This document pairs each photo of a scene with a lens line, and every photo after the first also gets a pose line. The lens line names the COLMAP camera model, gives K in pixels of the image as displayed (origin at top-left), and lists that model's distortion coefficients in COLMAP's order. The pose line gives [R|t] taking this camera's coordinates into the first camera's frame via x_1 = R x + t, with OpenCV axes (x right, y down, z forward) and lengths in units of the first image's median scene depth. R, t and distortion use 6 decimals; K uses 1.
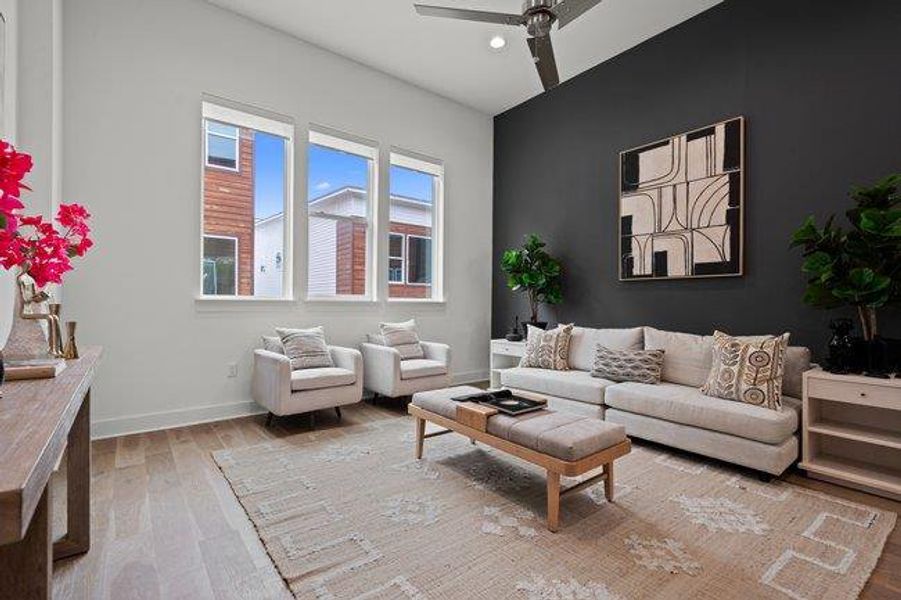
lens RADIAL K [[408.0, 0, 449.1], [0, 408.0, 300.9], [0, 0, 1]] dist [-0.005200, -0.000147]
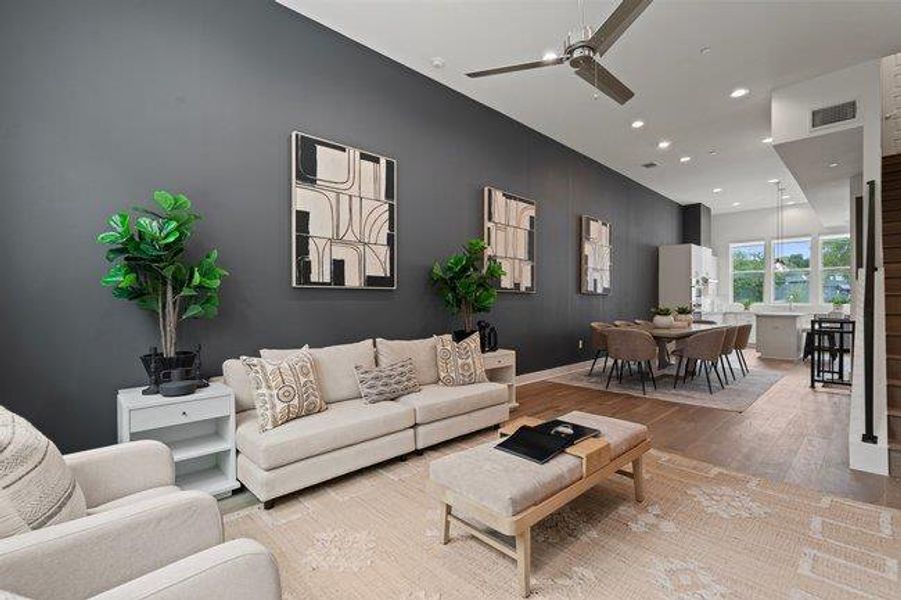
lens RADIAL K [[408.0, 0, 446.6], [0, 408.0, 299.0], [0, 0, 1]] dist [-0.005200, -0.000147]
pose [[-0.089833, 0.003135, 0.995952, -0.471865], [0.000592, 0.999995, -0.003094, -0.026184], [-0.995957, 0.000312, -0.089834, 0.857524]]
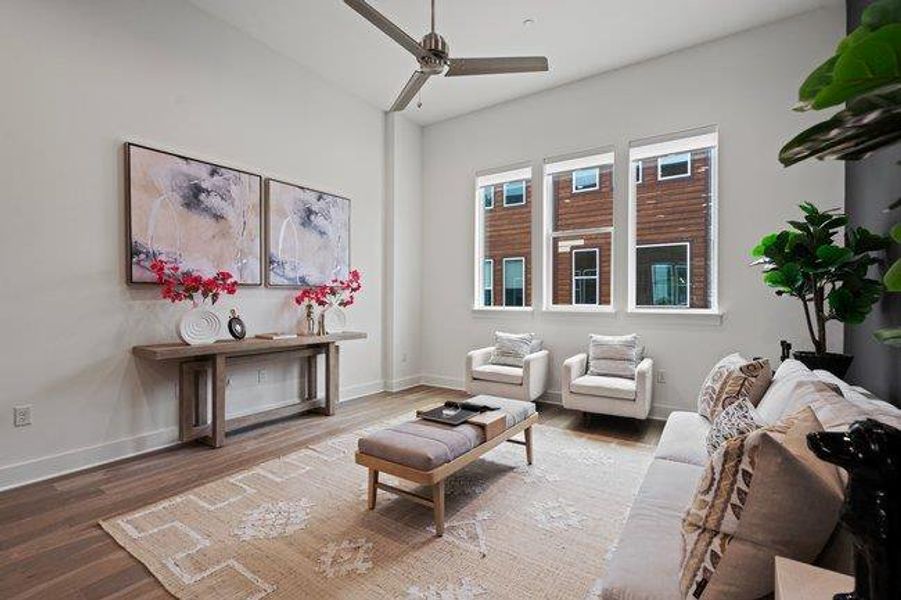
lens RADIAL K [[408.0, 0, 452.2], [0, 408.0, 303.9], [0, 0, 1]] dist [-0.005200, -0.000147]
pose [[0.306262, -0.001794, -0.951946, 0.746169], [0.000883, 0.999998, -0.001601, -0.021698], [0.951947, -0.000350, 0.306263, 0.428882]]
